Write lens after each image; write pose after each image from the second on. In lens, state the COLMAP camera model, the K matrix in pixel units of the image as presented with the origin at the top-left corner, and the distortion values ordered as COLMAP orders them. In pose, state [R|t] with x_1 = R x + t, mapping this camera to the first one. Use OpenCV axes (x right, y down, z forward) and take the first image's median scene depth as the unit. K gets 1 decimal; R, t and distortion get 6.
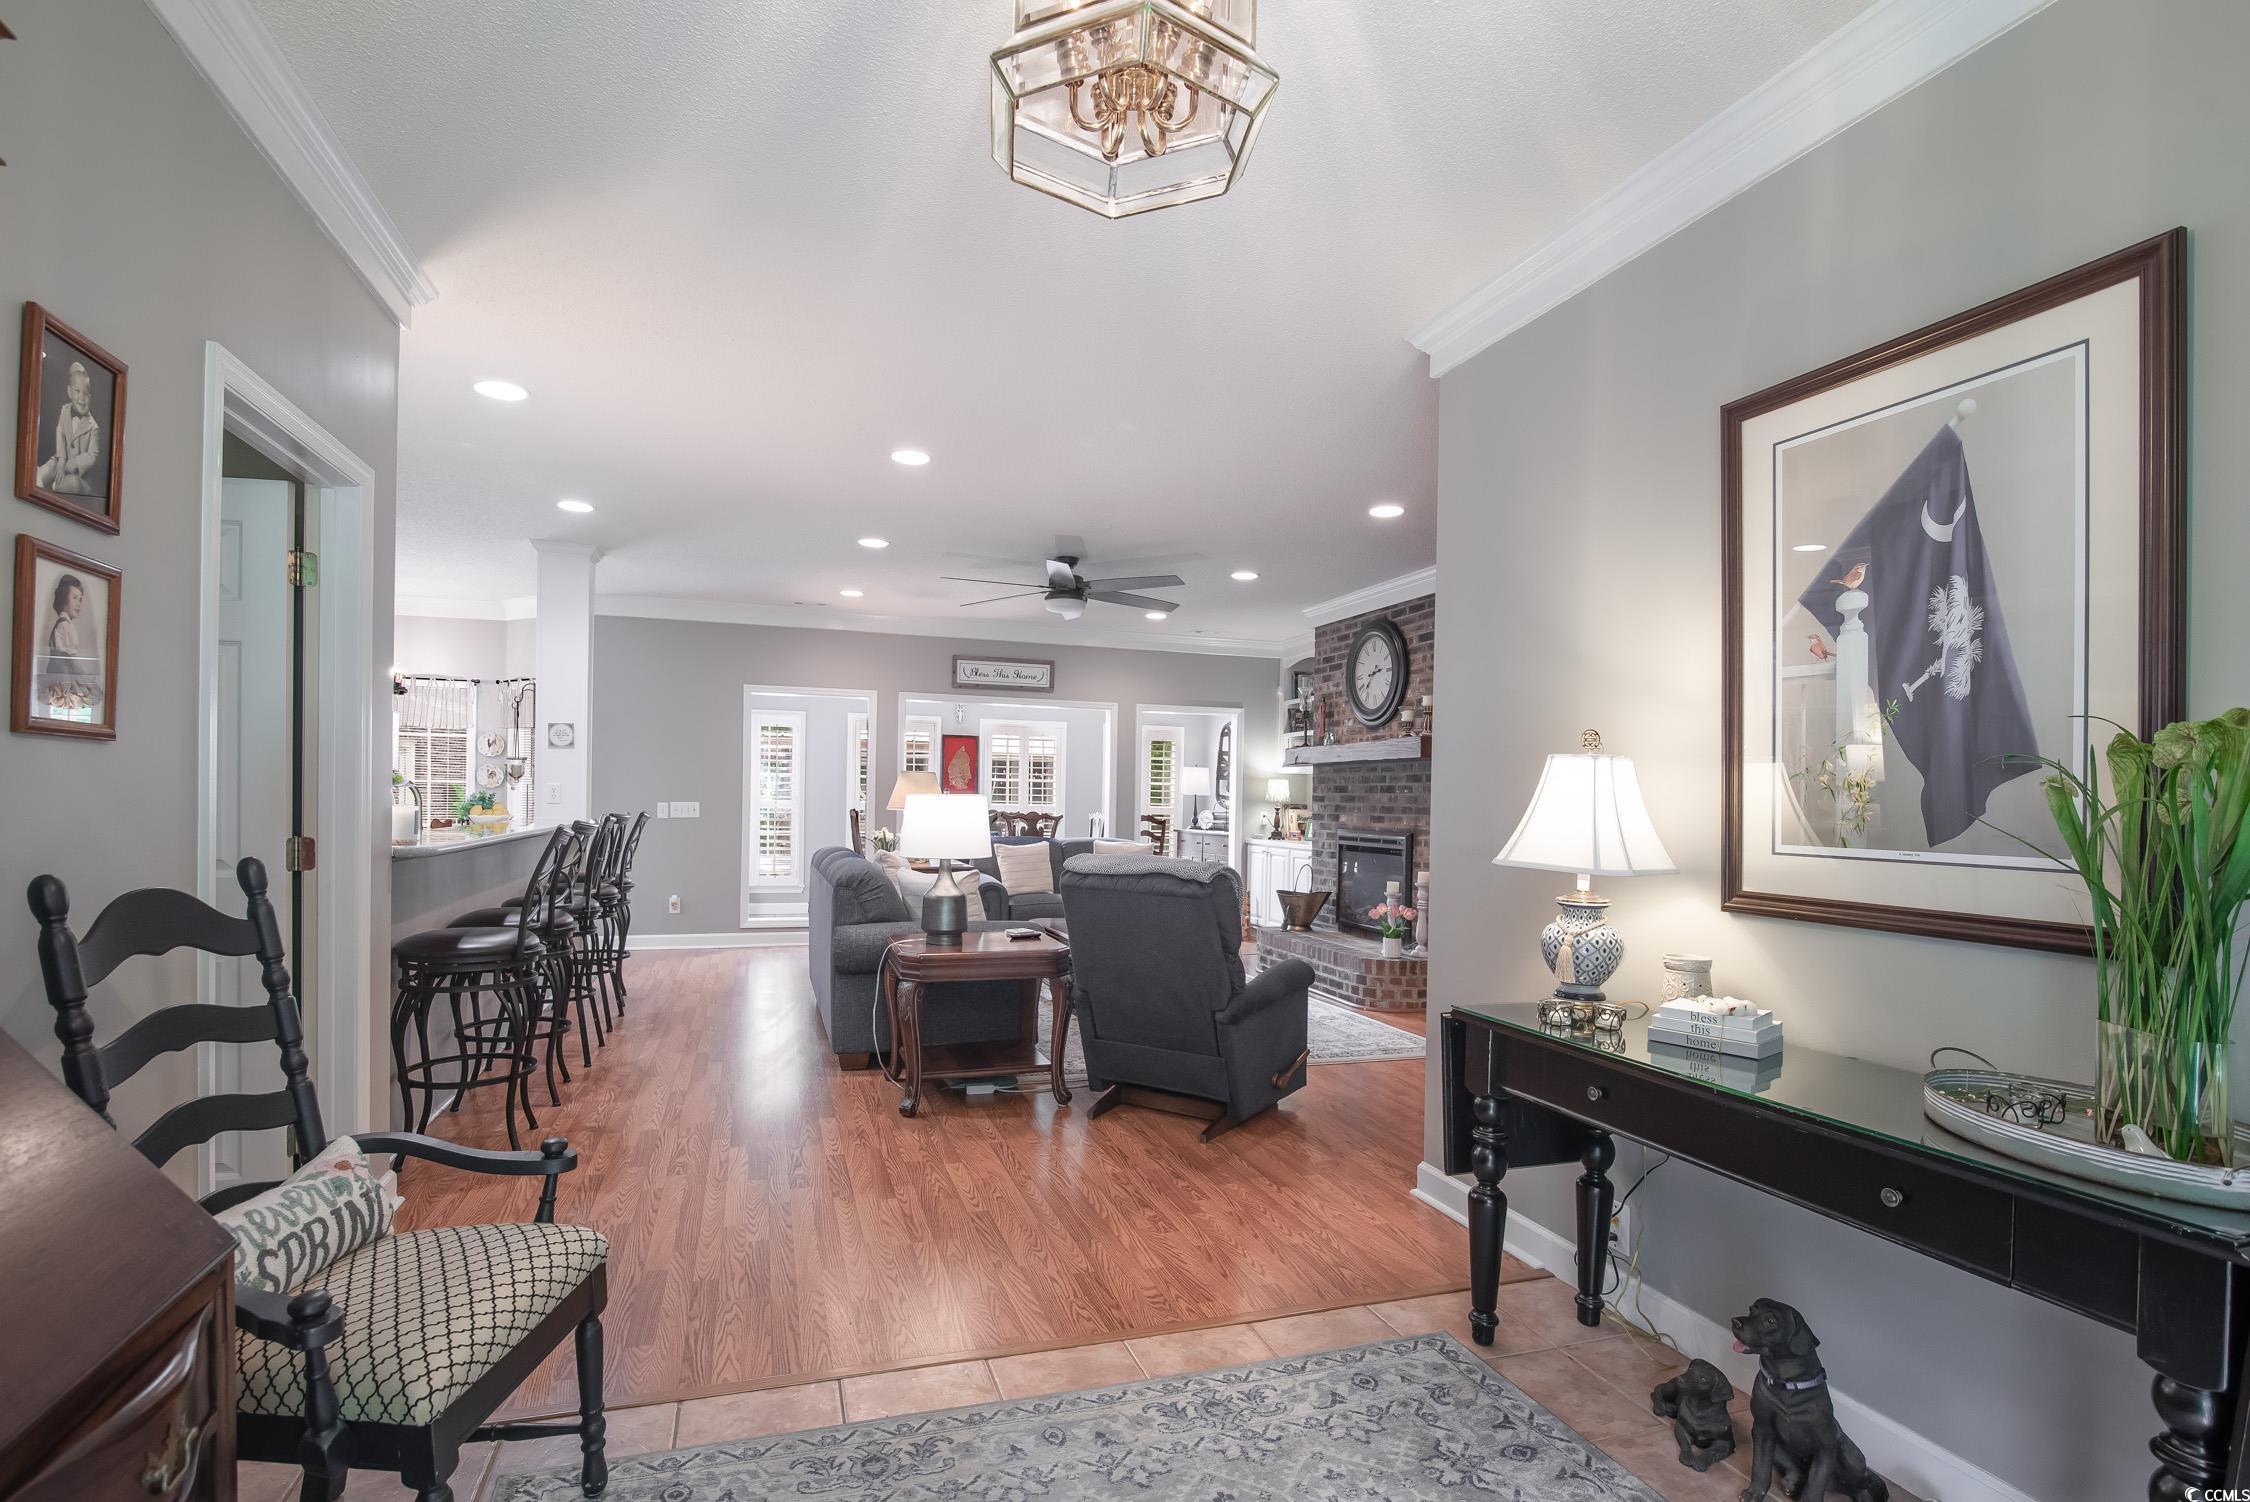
lens RADIAL K [[1054.9, 0, 1082.0], [0, 1054.9, 799.8], [0, 0, 1]] dist [-0.011121, 0.000031]
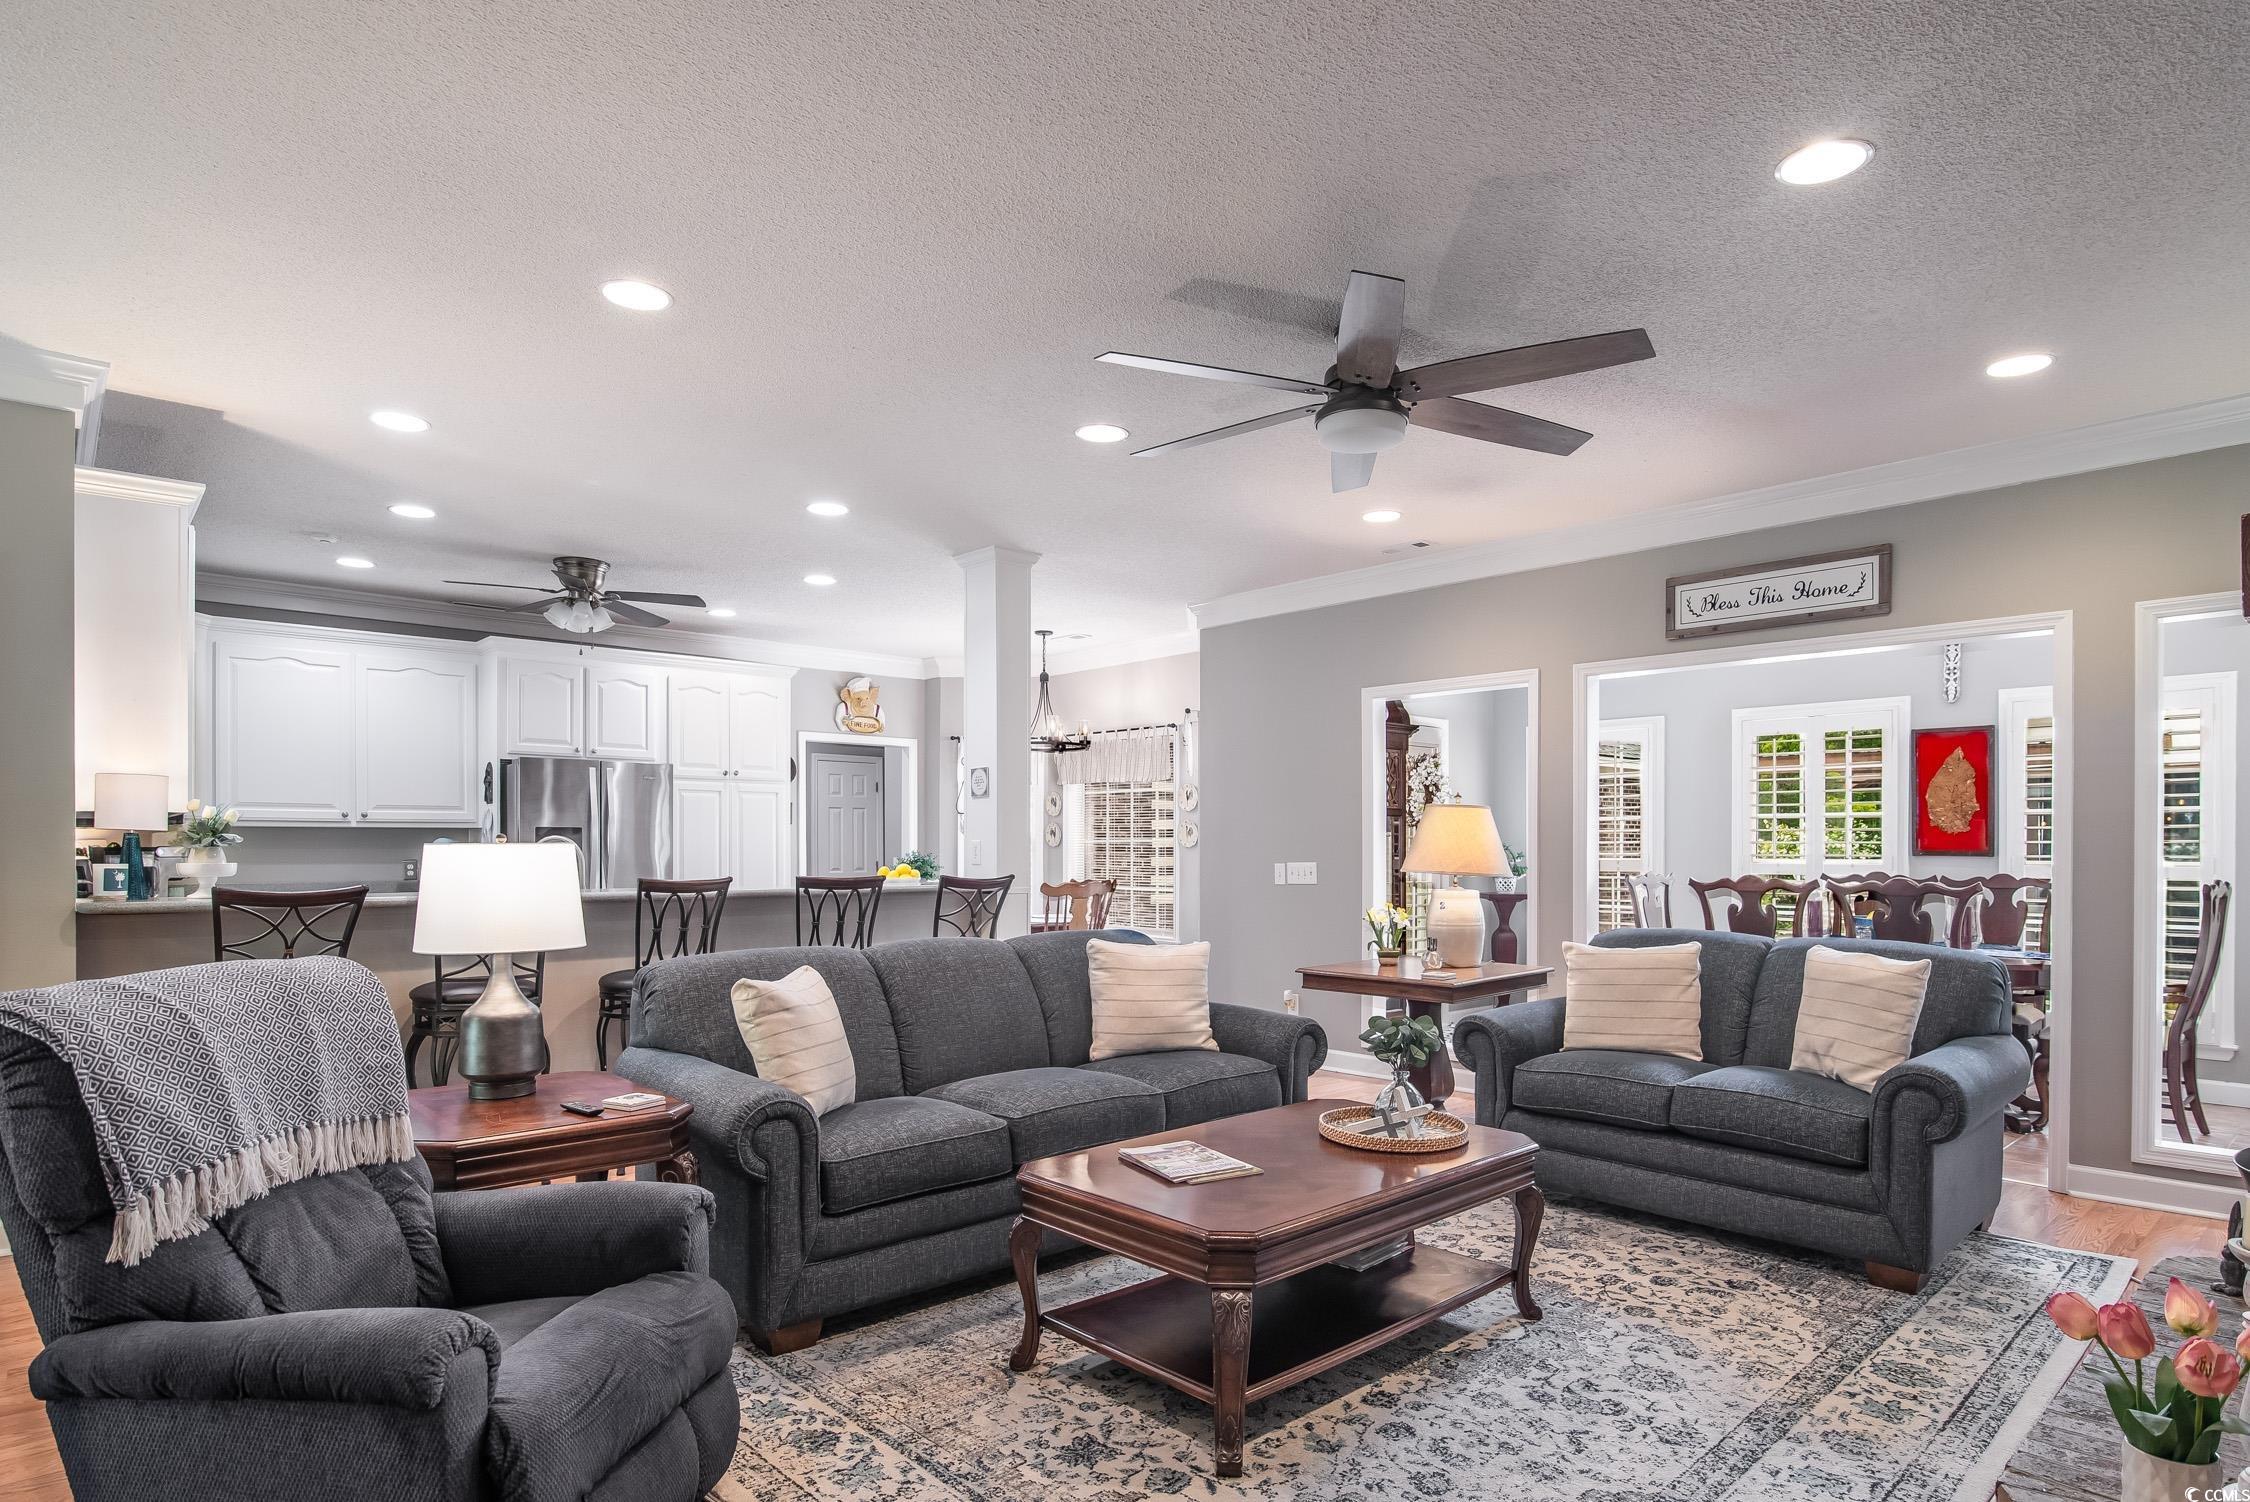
lens RADIAL K [[1219.0, 0, 1163.8], [0, 1219.0, 849.0], [0, 0, 1]] dist [-0.003821, -0.001342]
pose [[0.446157, -0.017035, -0.894792, 0.349019], [0.005548, 0.999852, -0.016269, 0.006194], [0.894937, 0.002295, 0.446186, 0.578754]]
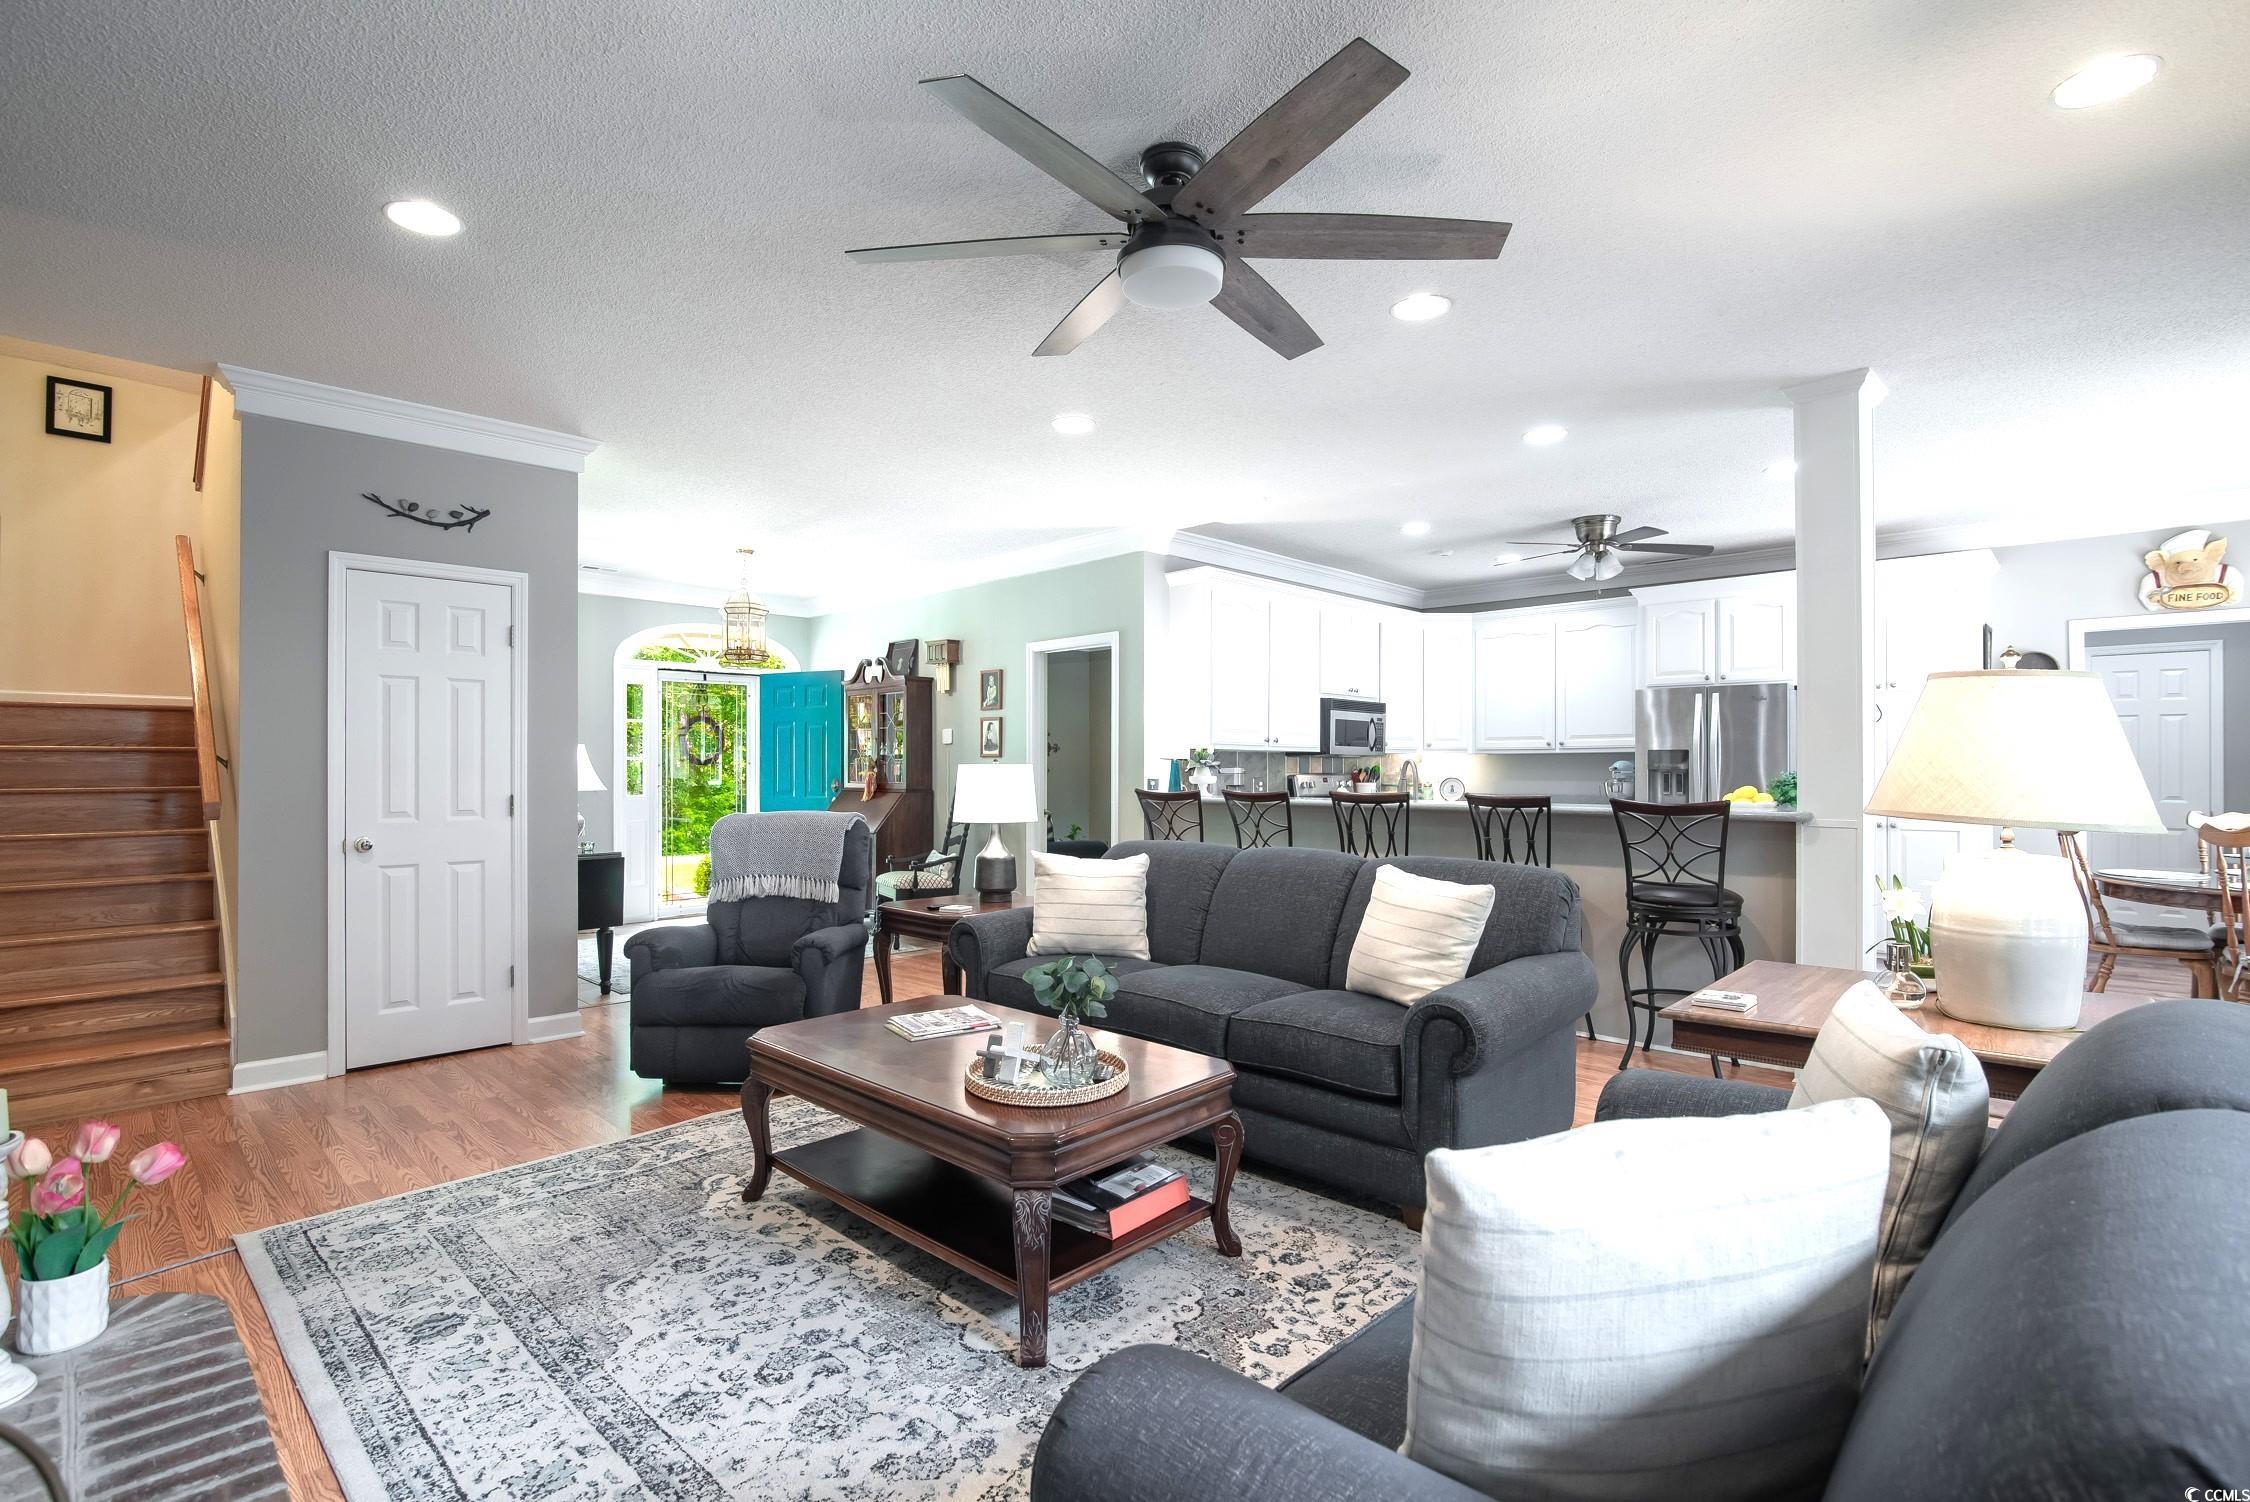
lens RADIAL K [[1054.9, 0, 1137.3], [0, 1054.9, 763.3], [0, 0, 1]] dist [-0.011121, 0.000031]
pose [[-0.871599, -0.020007, -0.489811, 0.151574], [-0.016818, 0.999799, -0.010911, 0.001401], [0.489931, -0.001272, -0.871760, 1.124326]]
